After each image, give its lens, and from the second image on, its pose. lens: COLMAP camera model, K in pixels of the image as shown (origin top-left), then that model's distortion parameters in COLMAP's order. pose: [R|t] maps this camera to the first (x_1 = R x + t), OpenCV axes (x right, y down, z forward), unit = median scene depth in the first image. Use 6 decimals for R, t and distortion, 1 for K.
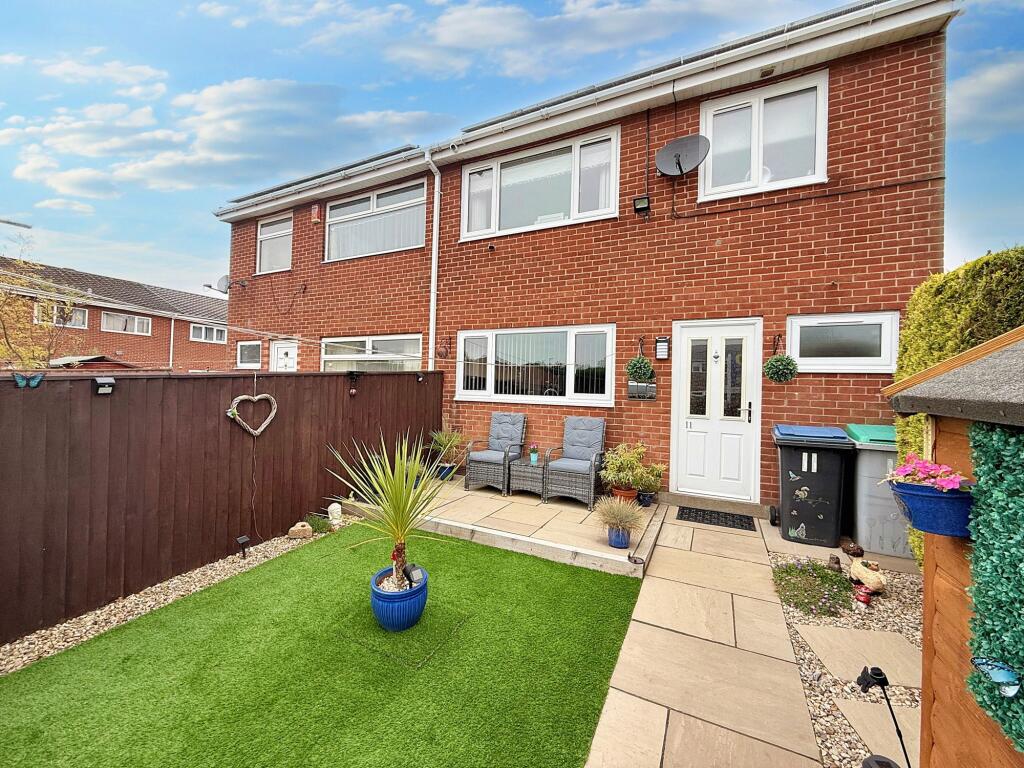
lens RADIAL K [[409.5, 0, 515.3], [0, 409.5, 380.8], [0, 0, 1]] dist [0.000185, -0.000006]
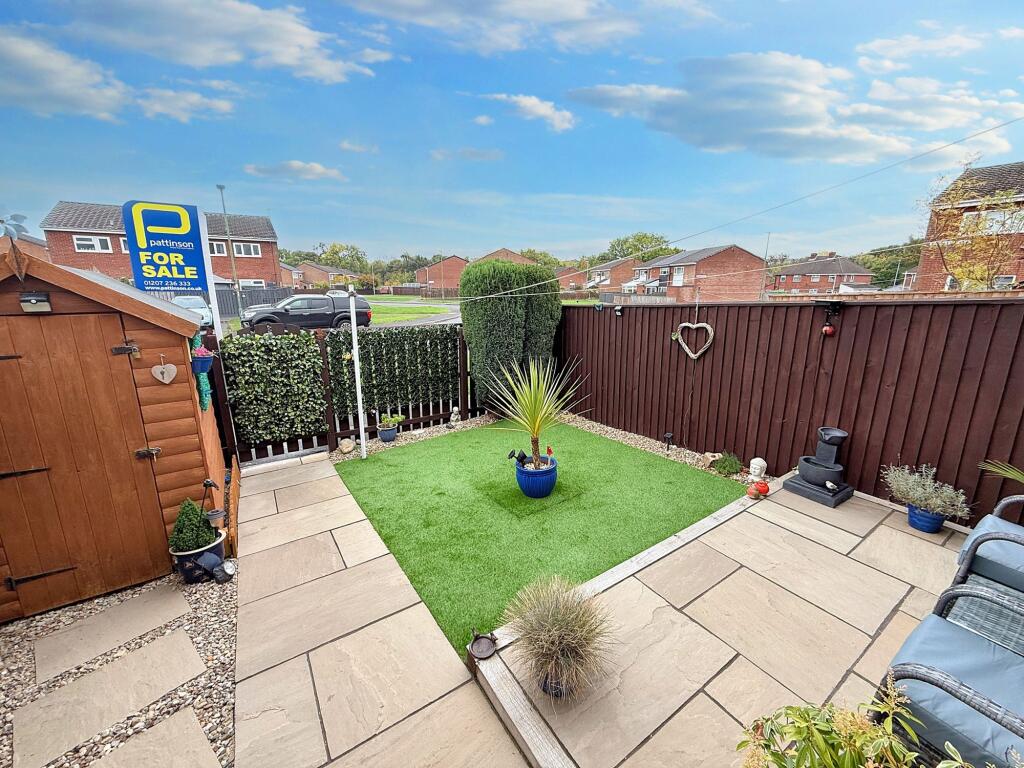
lens RADIAL K [[409.5, 0, 515.3], [0, 409.5, 380.8], [0, 0, 1]] dist [0.000185, -0.000006]
pose [[-0.488087, 0.173129, -0.855452, 0.624237], [-0.004471, 0.979620, 0.200810, -0.035590], [0.872784, 0.101838, -0.477365, 1.145587]]
